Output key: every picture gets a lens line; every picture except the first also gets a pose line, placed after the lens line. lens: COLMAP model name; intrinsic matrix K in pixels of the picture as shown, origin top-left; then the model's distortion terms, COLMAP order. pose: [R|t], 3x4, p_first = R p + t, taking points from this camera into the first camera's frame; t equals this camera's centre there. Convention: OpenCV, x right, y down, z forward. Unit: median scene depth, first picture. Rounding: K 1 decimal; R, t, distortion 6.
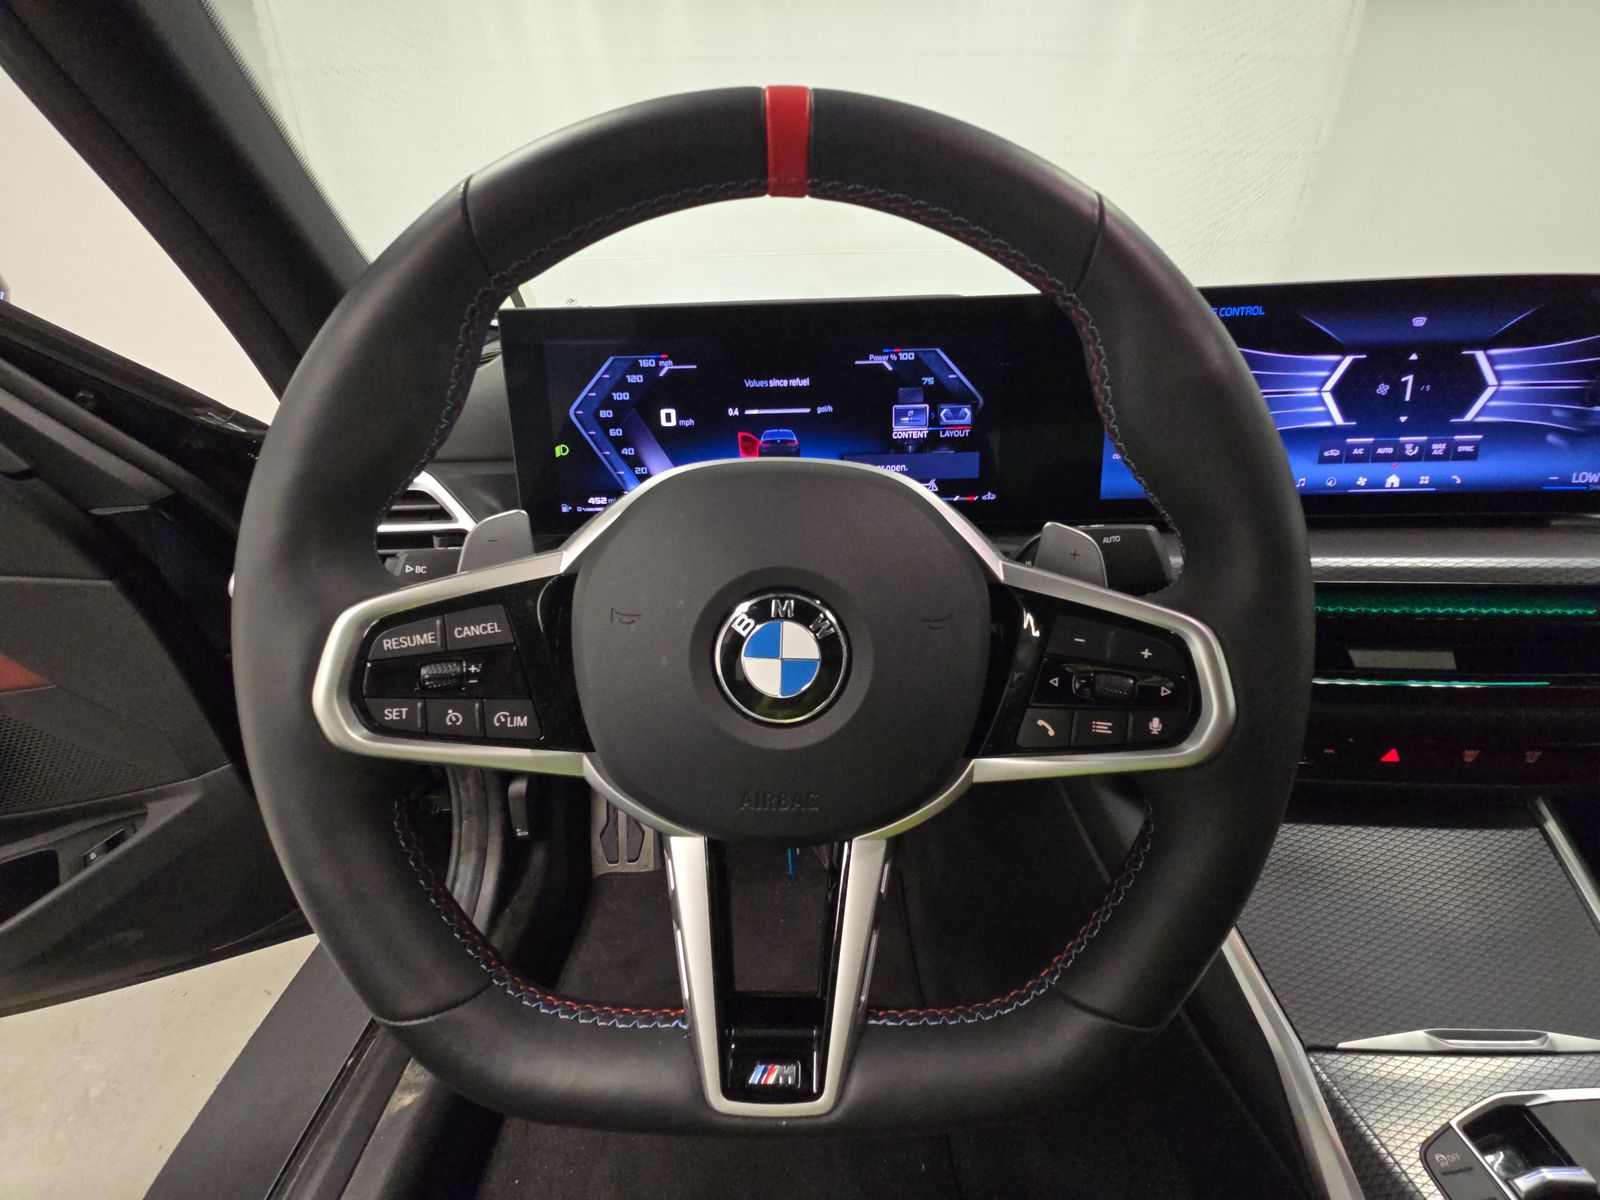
lens RADIAL K [[644.5, 0, 795.8], [0, 644.5, 600.4], [0, 0, 1]] dist [0.003609, -0.003318]
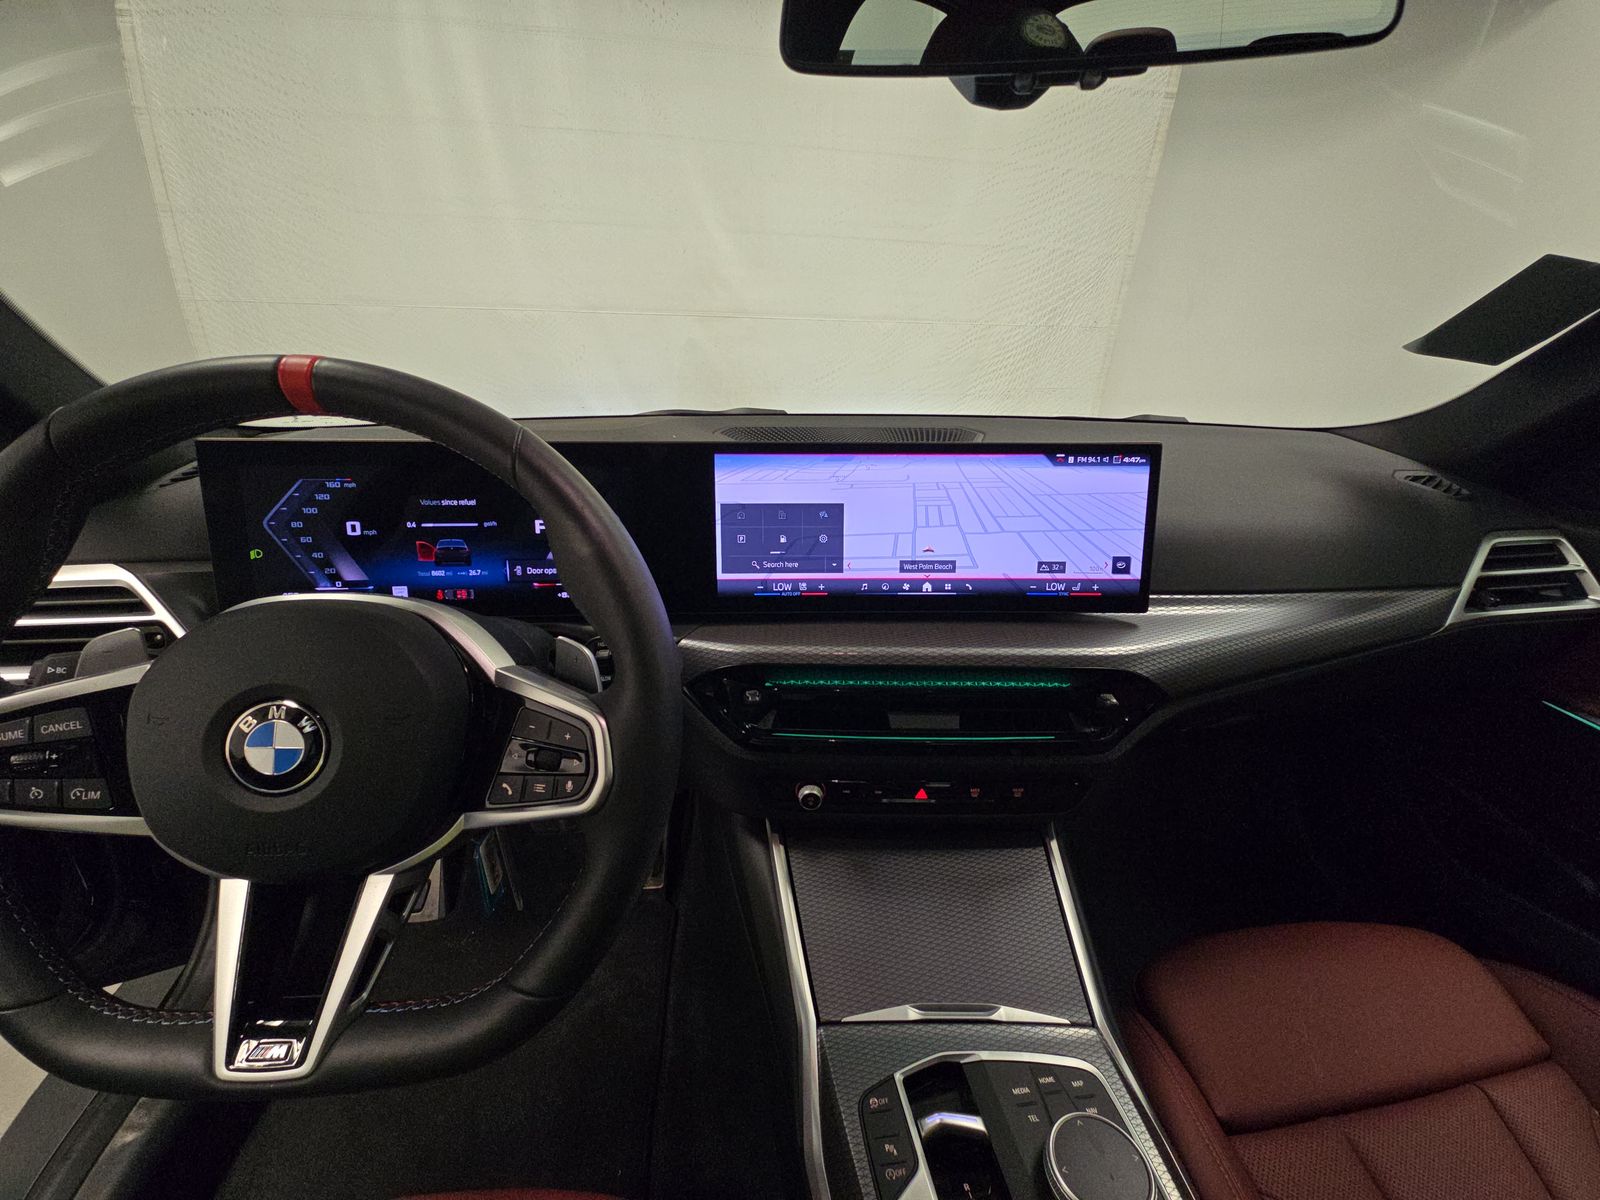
lens RADIAL K [[644.5, 0, 803.7], [0, 644.5, 604.4], [0, 0, 1]] dist [0.003609, -0.003318]
pose [[0.994193, 0.005555, 0.107467, 0.521968], [-0.000605, 0.998940, -0.046029, -0.085917], [-0.107609, 0.045697, 0.993143, -0.295679]]
